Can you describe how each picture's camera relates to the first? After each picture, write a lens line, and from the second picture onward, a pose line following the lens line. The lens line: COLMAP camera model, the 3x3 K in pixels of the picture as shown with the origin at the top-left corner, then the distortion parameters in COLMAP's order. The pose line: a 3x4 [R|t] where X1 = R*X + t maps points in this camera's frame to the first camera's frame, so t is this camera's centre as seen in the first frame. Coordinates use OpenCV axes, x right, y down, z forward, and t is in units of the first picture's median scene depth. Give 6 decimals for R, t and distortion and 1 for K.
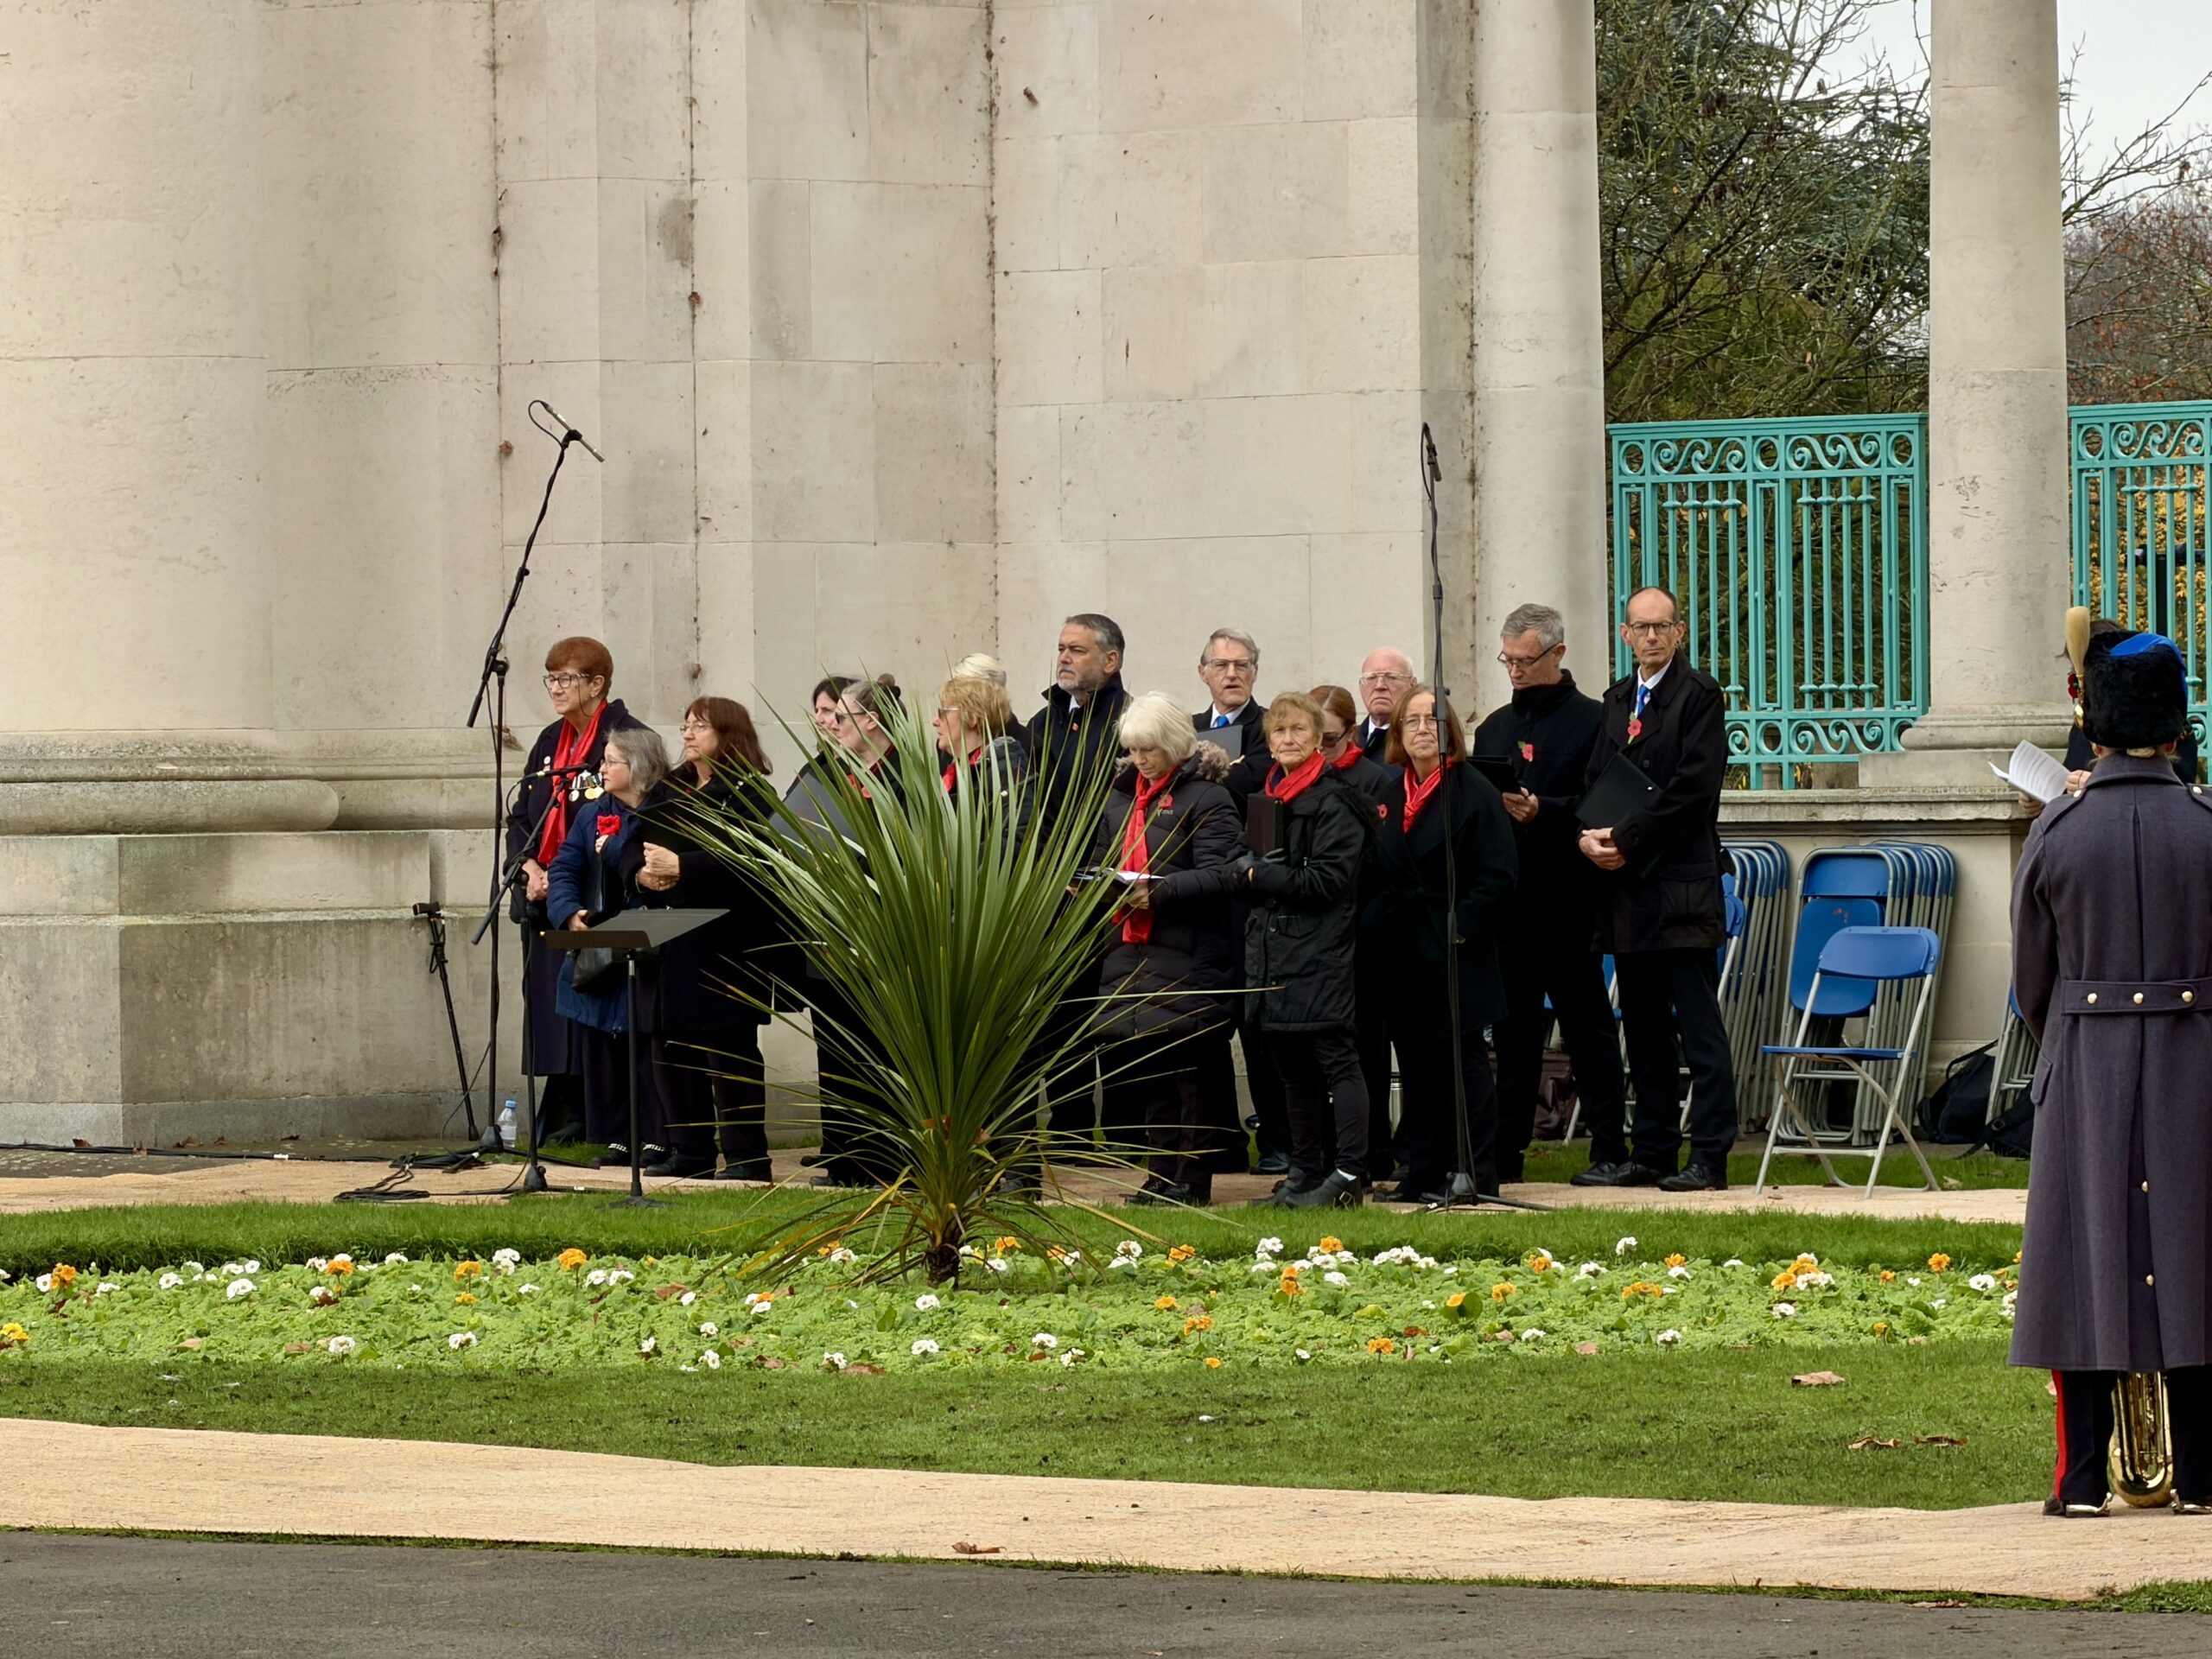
lens RADIAL K [[13267.2, 0, 1106.0], [0, 13267.2, 829.5], [0, 0, 1]] dist [0.082323, 4.376936]
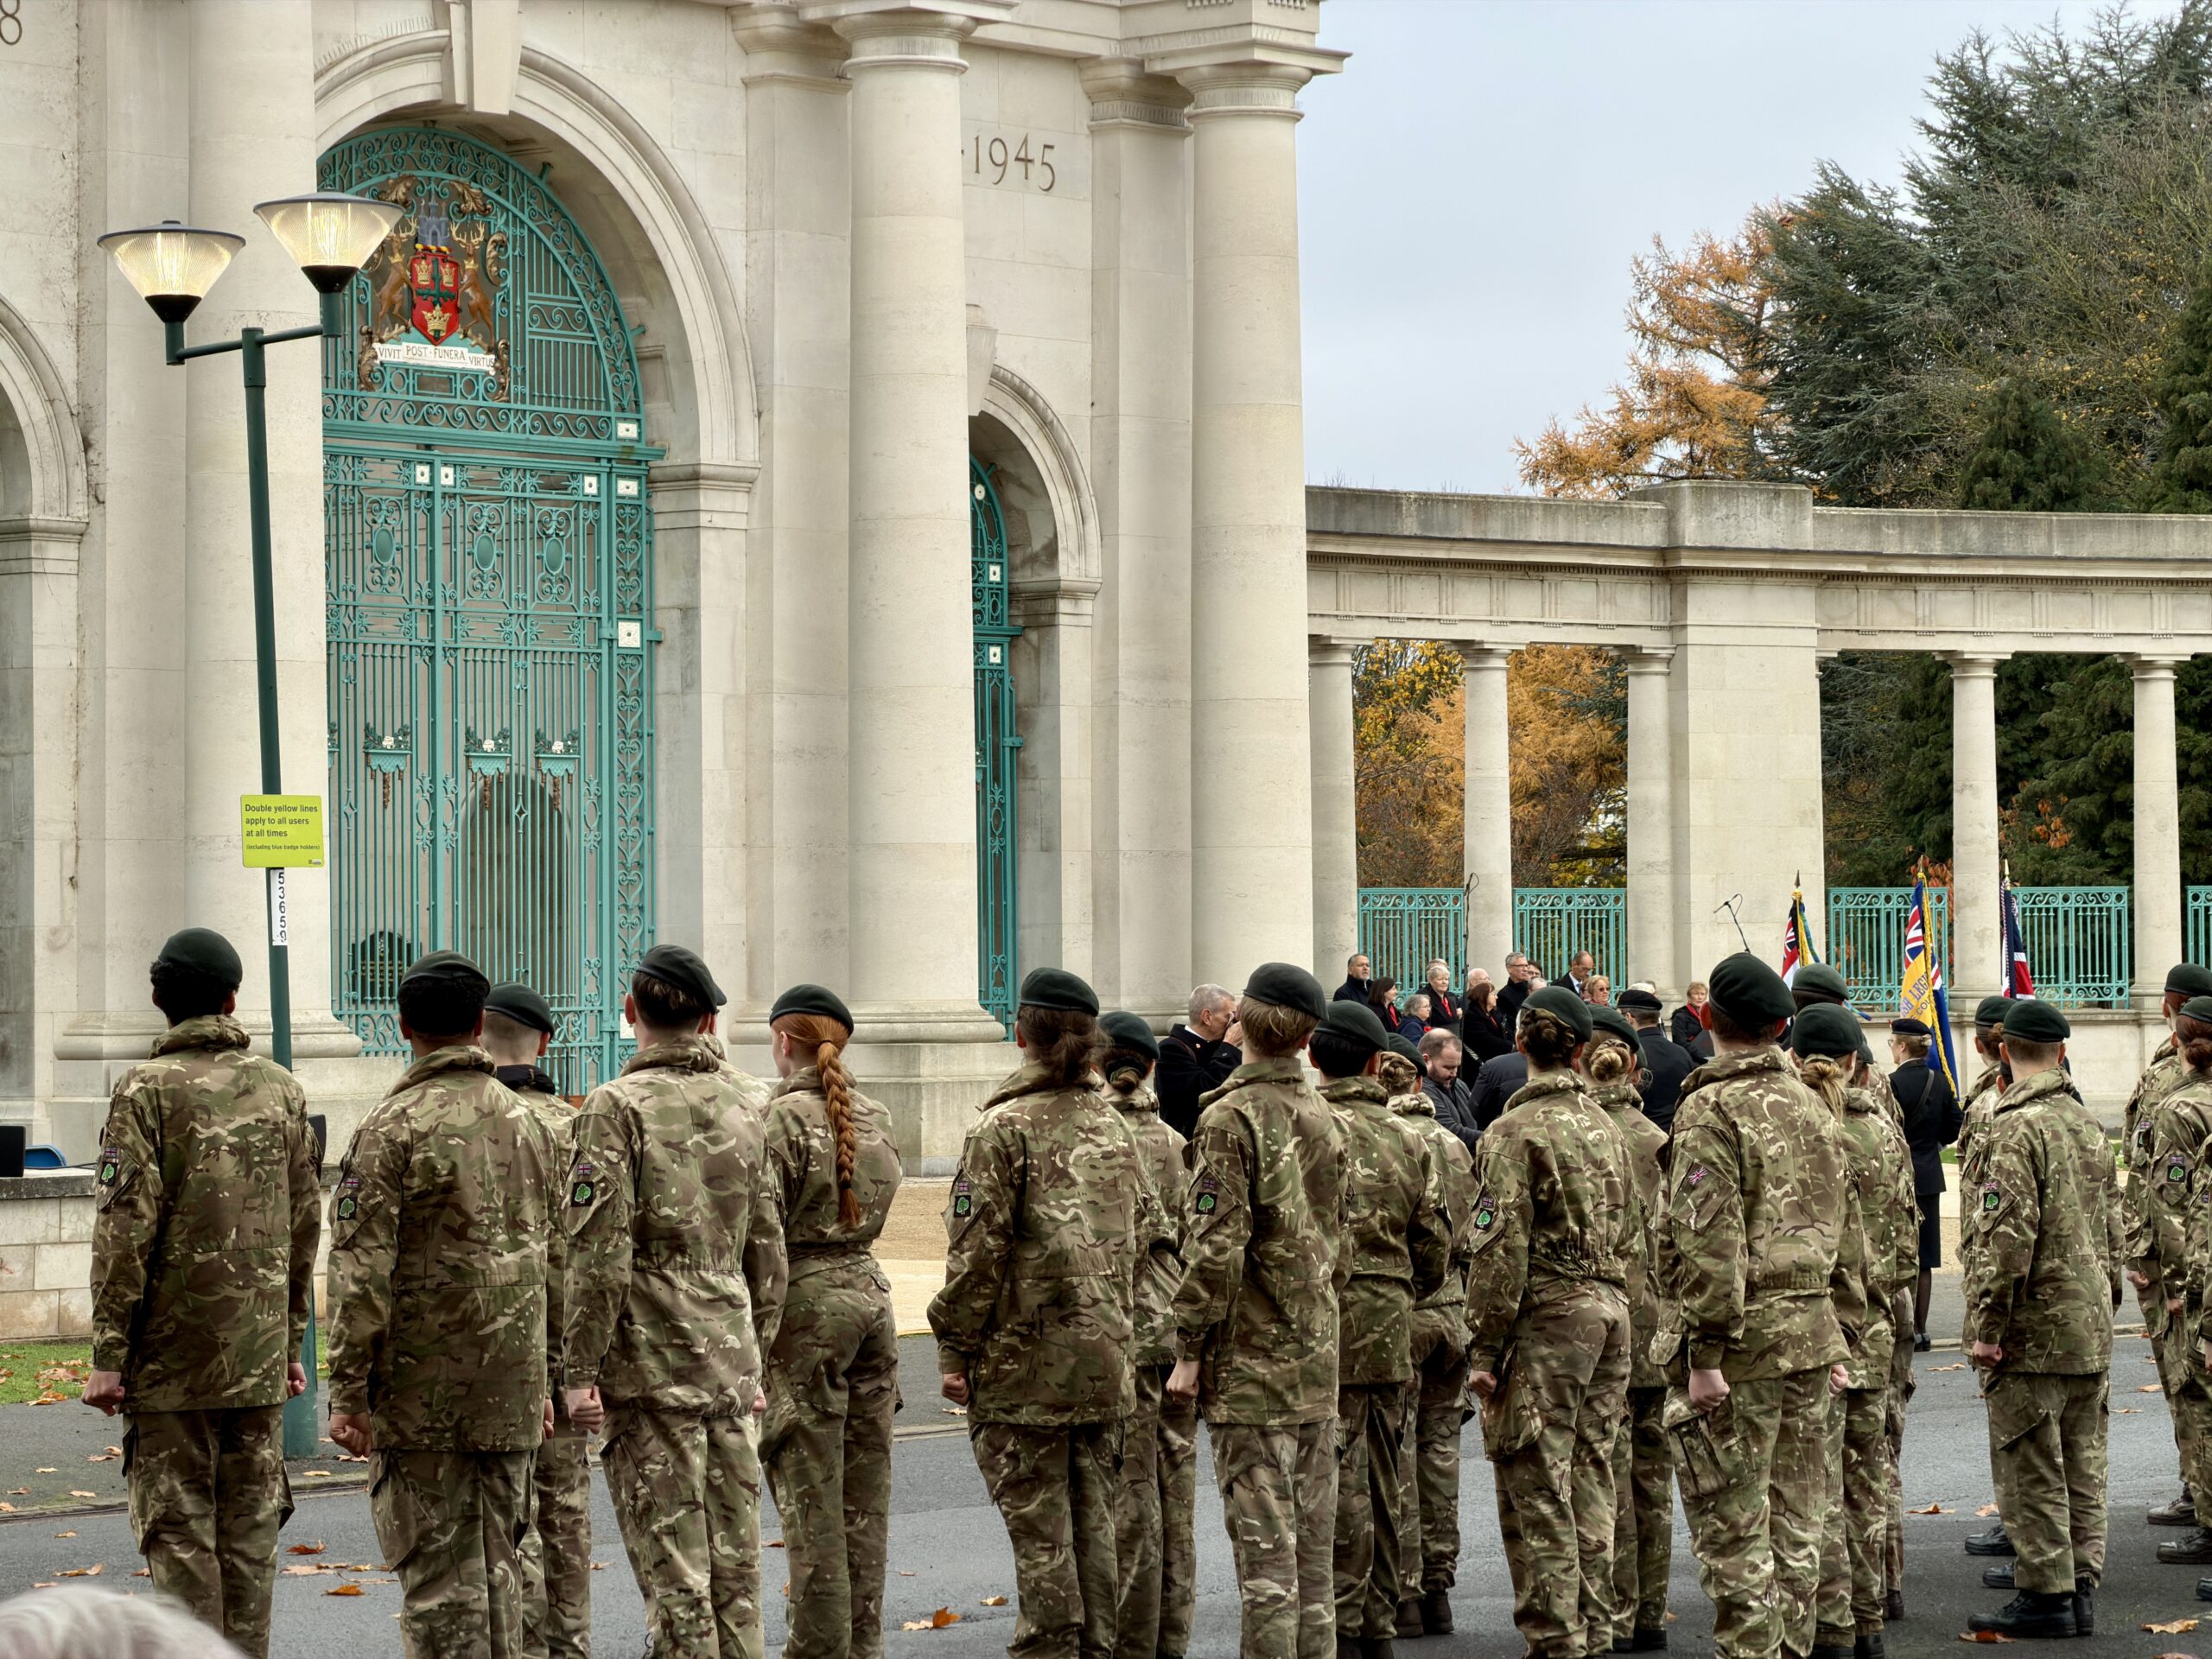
lens RADIAL K [[6650.9, 0, 1070.0], [0, 6650.9, 927.4], [0, 0, 1]] dist [0.087951, 2.331820]
pose [[-0.031165, 0.025491, 0.999189, -1.426613], [0.028037, 0.999304, -0.024620, 0.011615], [-0.999121, 0.027247, -0.031858, 1.149268]]
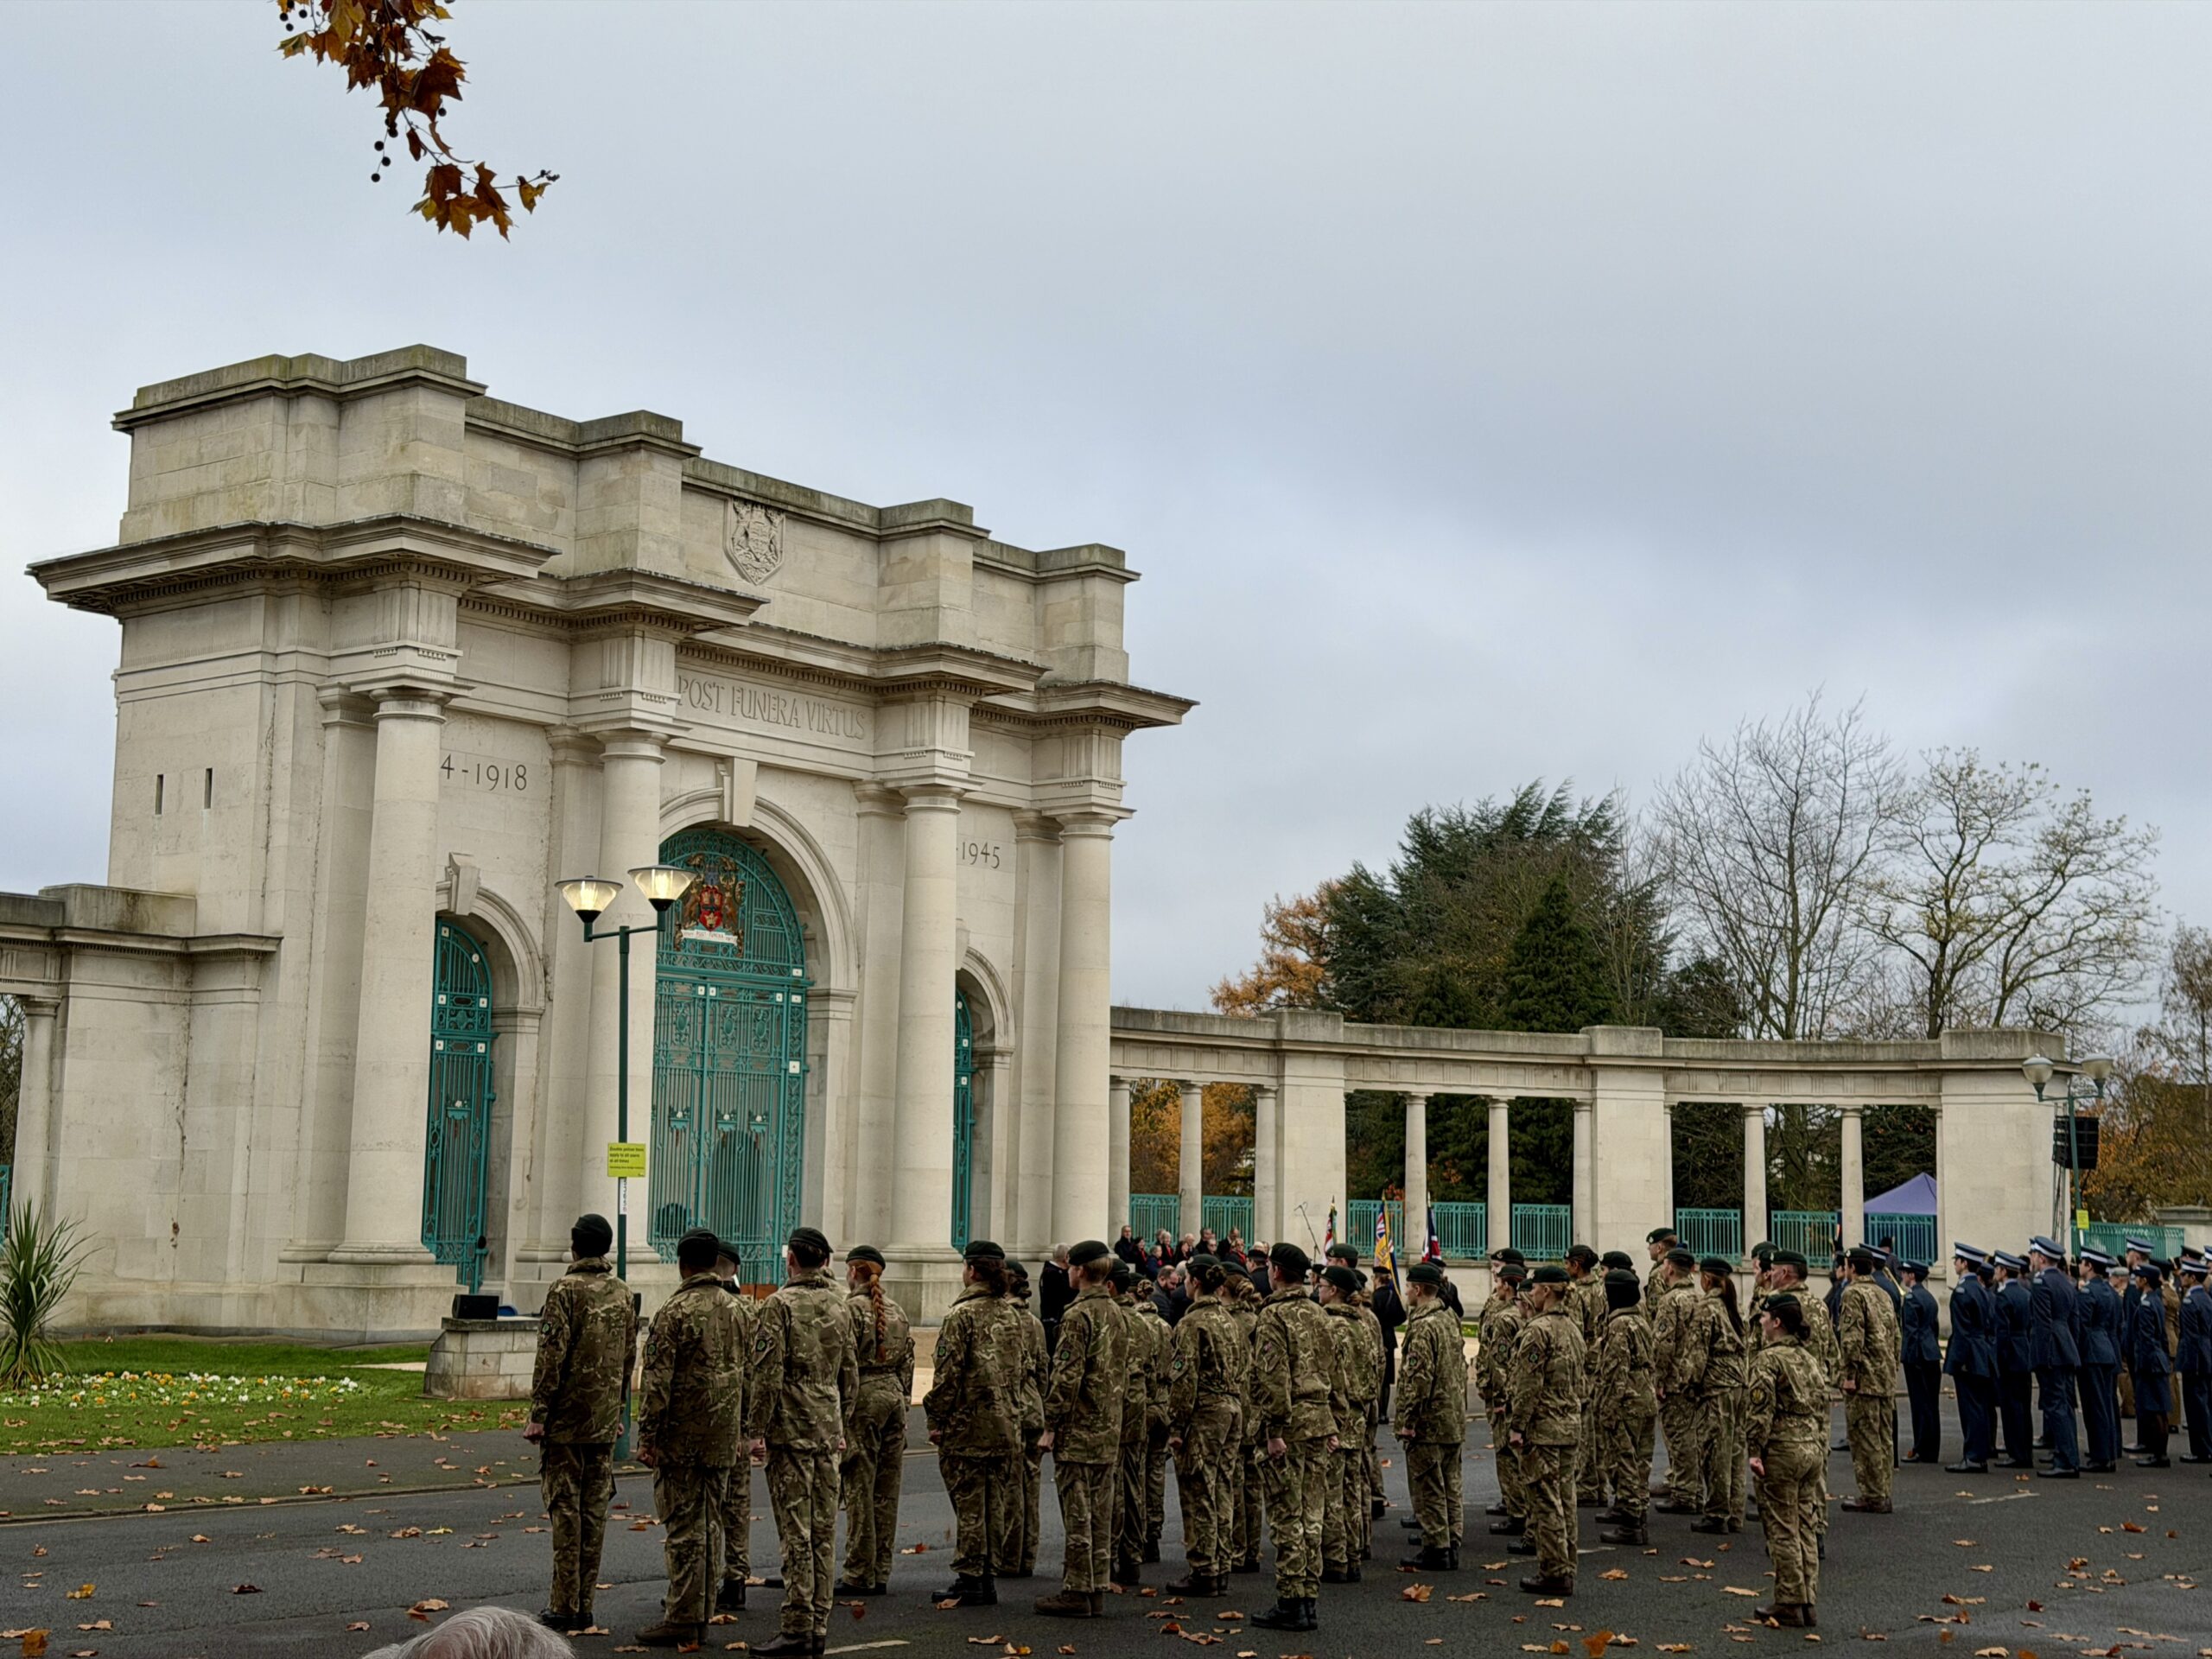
lens RADIAL K [[3084.1, 0, 1106.0], [0, 3084.1, 829.5], [0, 0, 1]] dist [0.095703, 0.167709]
pose [[-0.067096, 0.145109, 0.987138, -1.431271], [0.002037, 0.989385, -0.145301, 0.010204], [-0.997744, -0.007739, -0.066679, 1.148939]]
